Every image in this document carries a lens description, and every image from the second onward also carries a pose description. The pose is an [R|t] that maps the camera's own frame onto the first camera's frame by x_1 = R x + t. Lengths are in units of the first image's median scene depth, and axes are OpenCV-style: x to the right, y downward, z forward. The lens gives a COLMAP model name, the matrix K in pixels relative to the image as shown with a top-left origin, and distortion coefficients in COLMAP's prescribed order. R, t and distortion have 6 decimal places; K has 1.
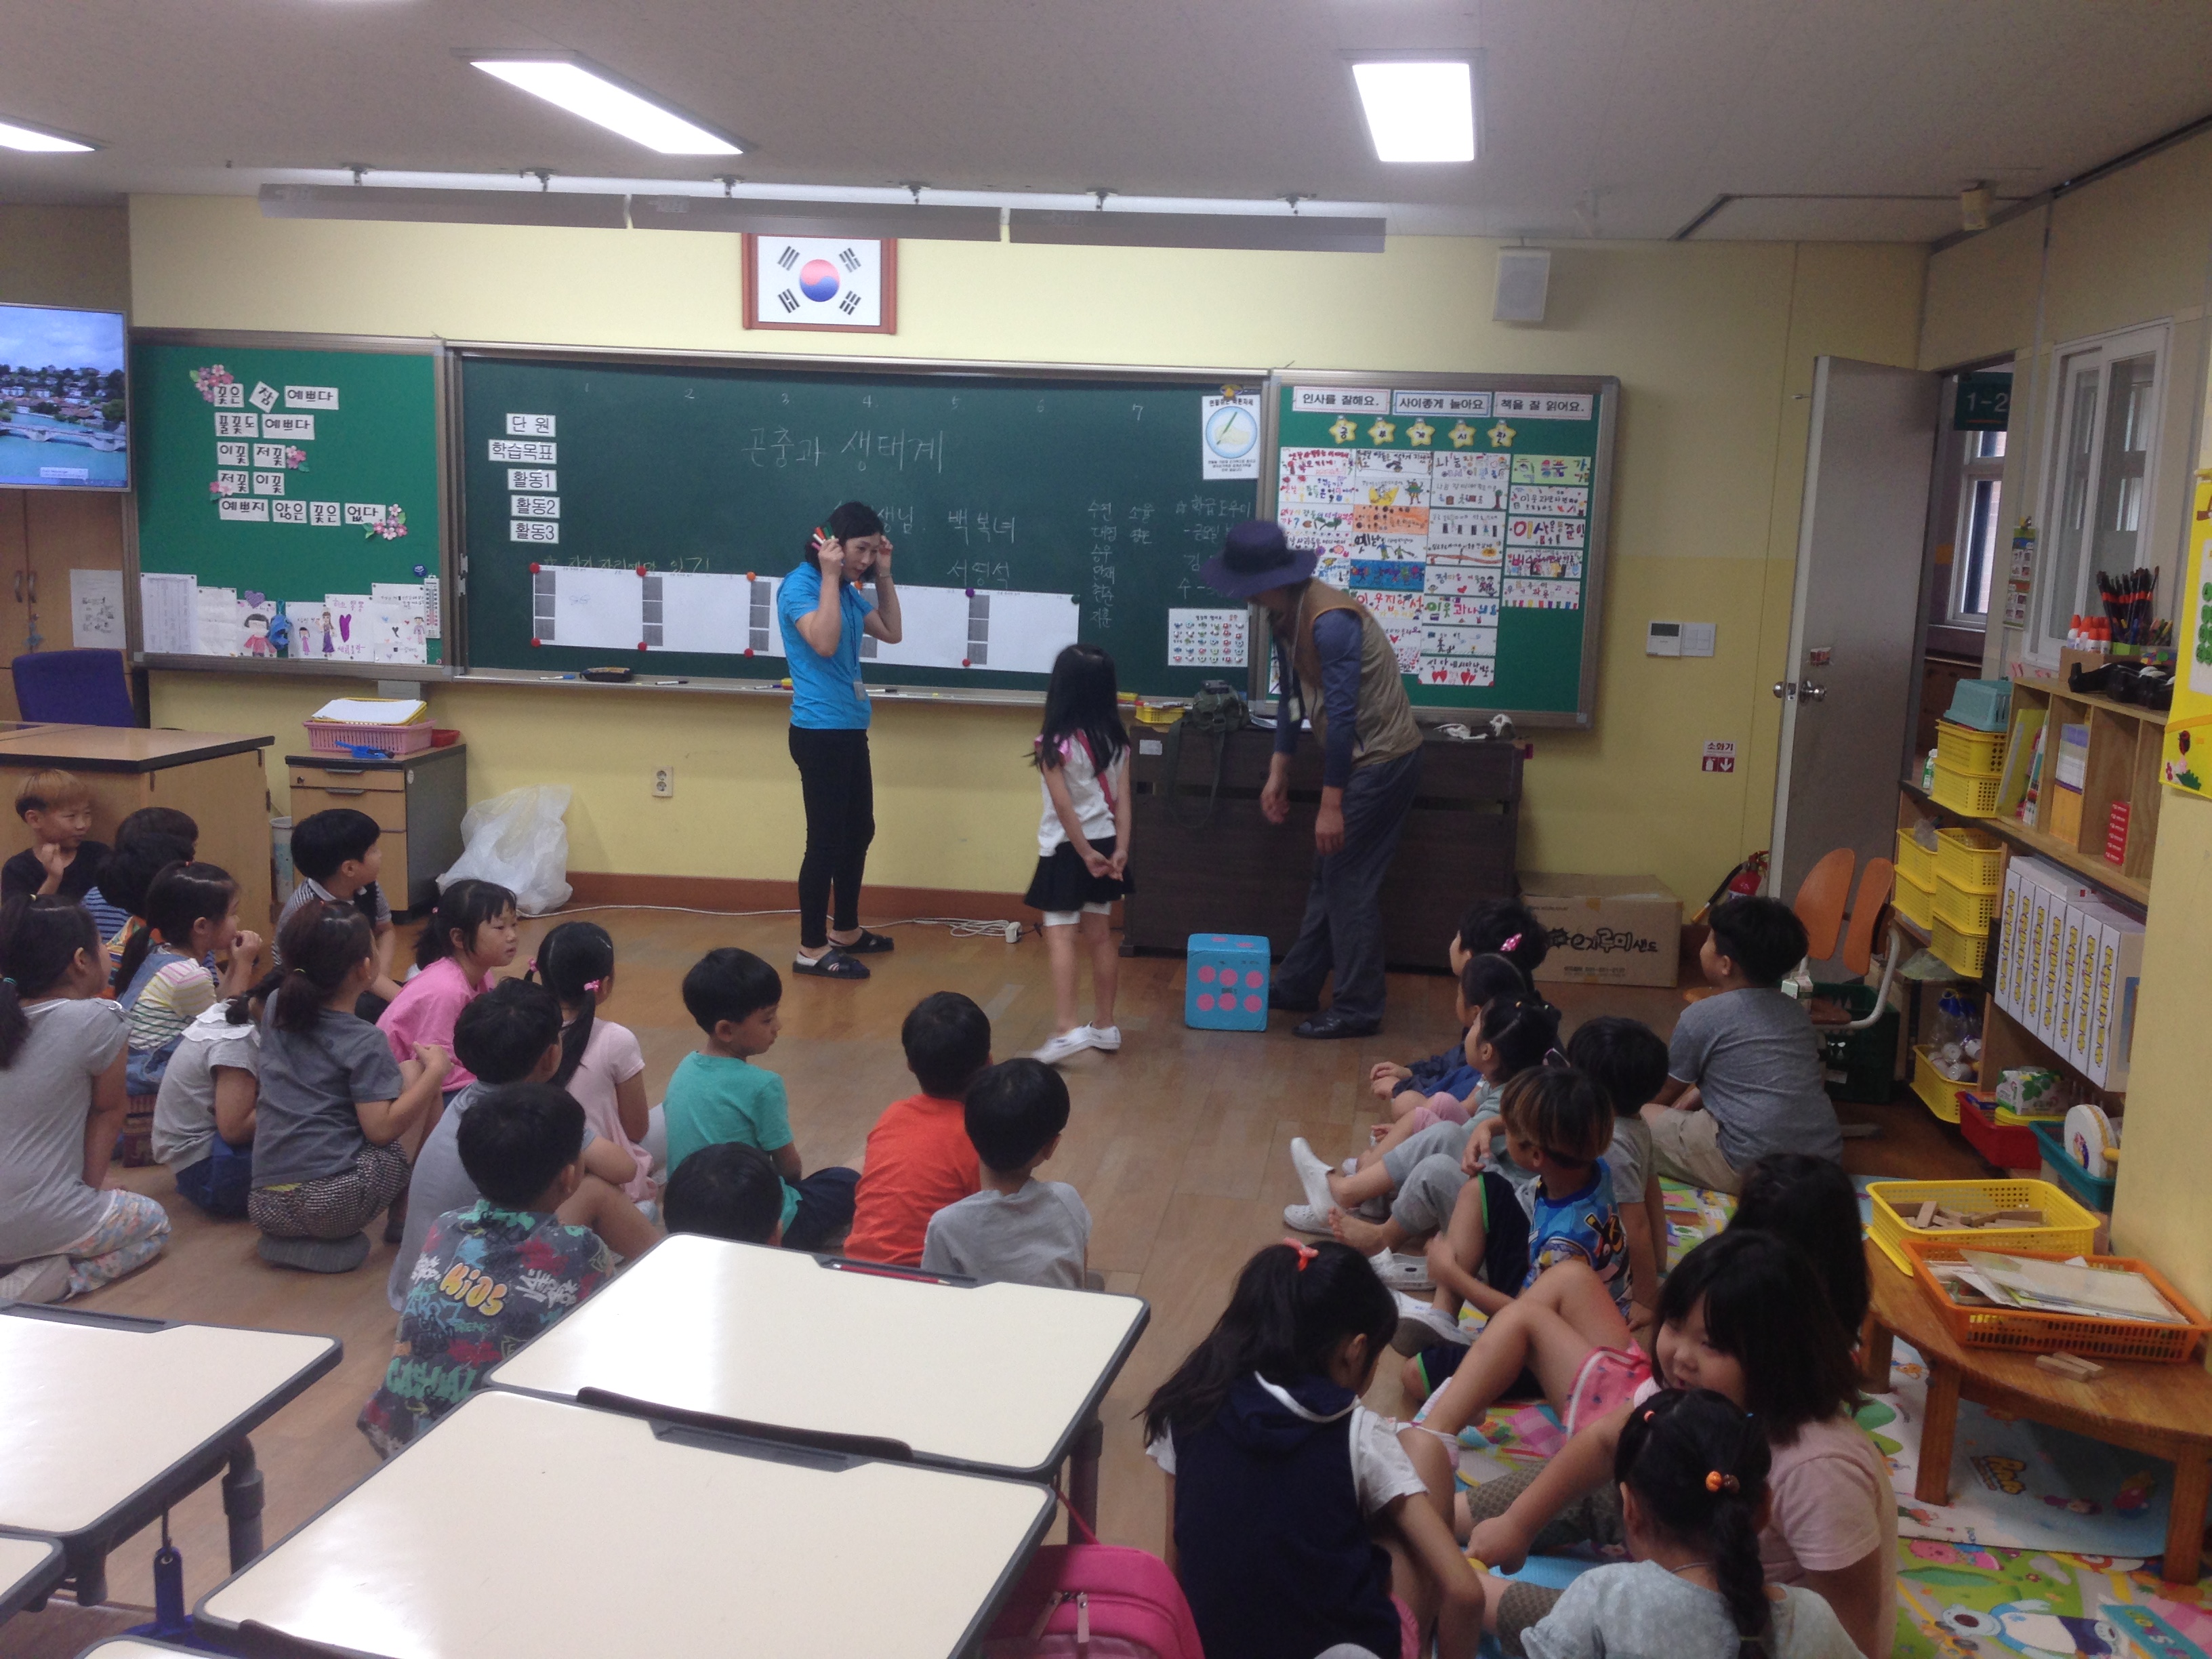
lens RADIAL K [[2081.6, 0, 1110.9], [0, 2081.6, 875.6], [0, 0, 1]] dist [0.069371, -0.067663]
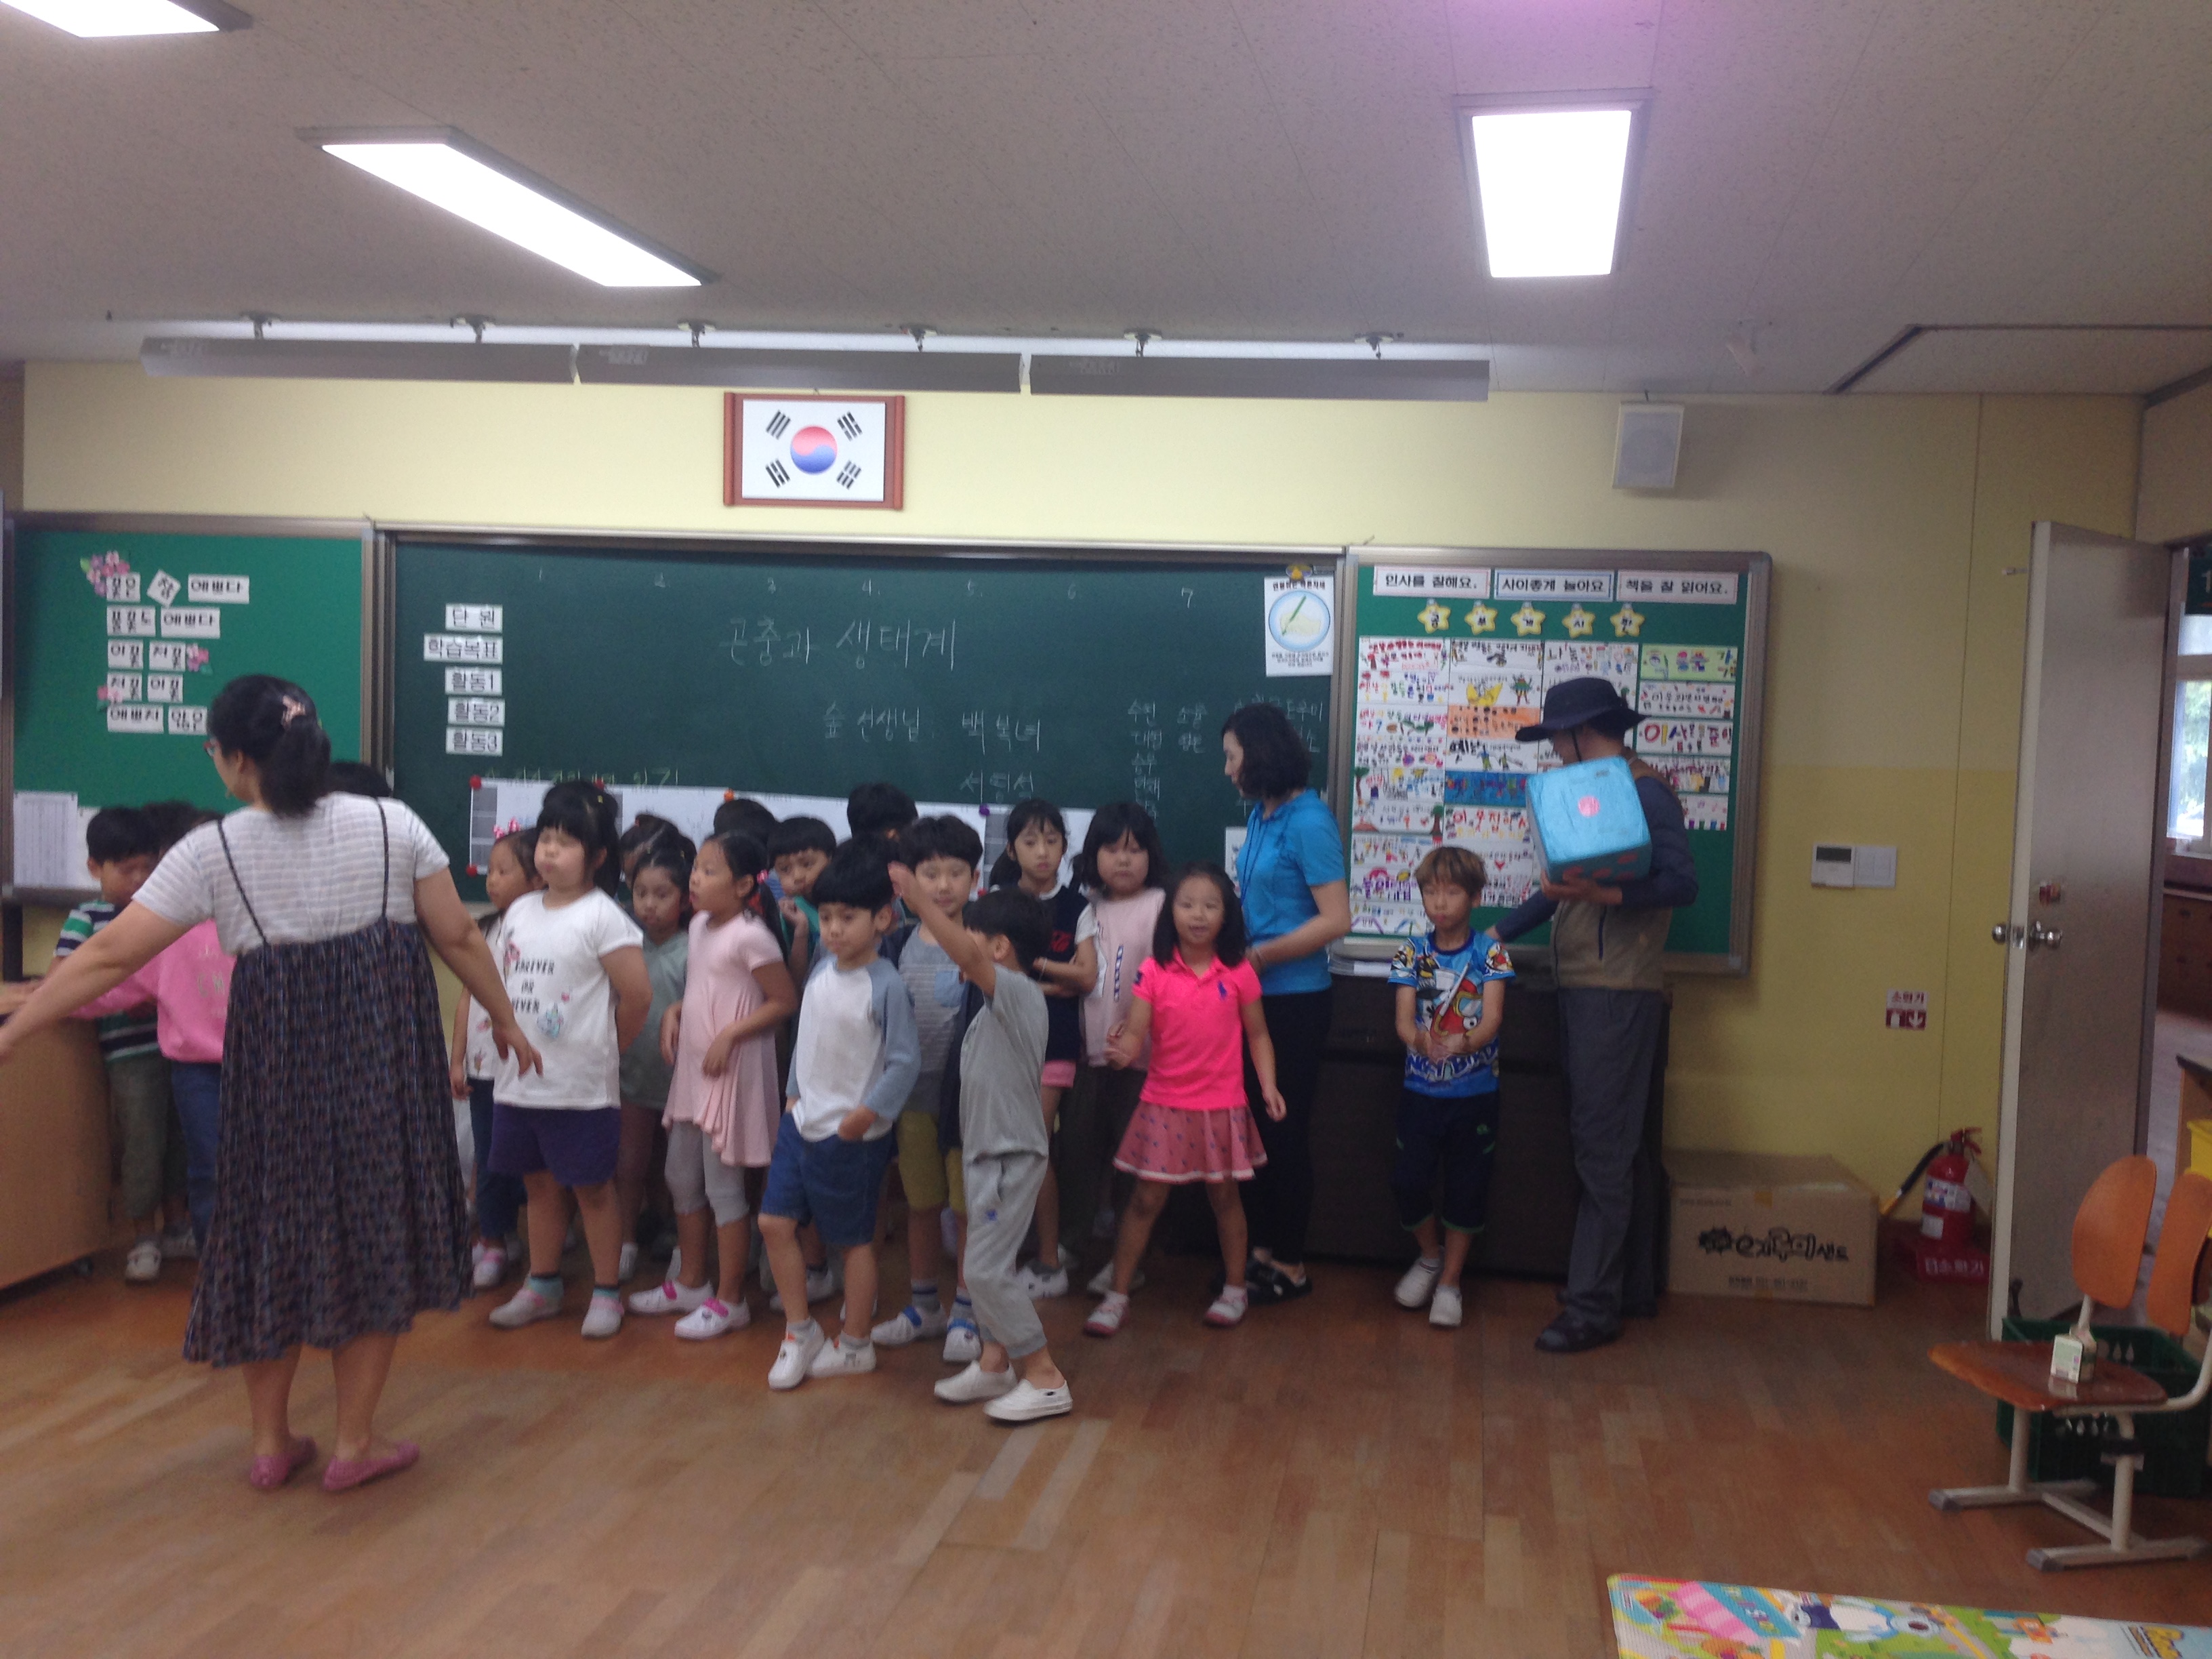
lens RADIAL K [[1969.9, 0, 1144.7], [0, 1969.9, 794.4], [0, 0, 1]] dist [0.039560, -0.003092]
pose [[0.999980, -0.003606, -0.005261, -0.000414], [0.002876, 0.991160, -0.132641, -0.038460], [0.005693, 0.132623, 0.991150, 0.225959]]
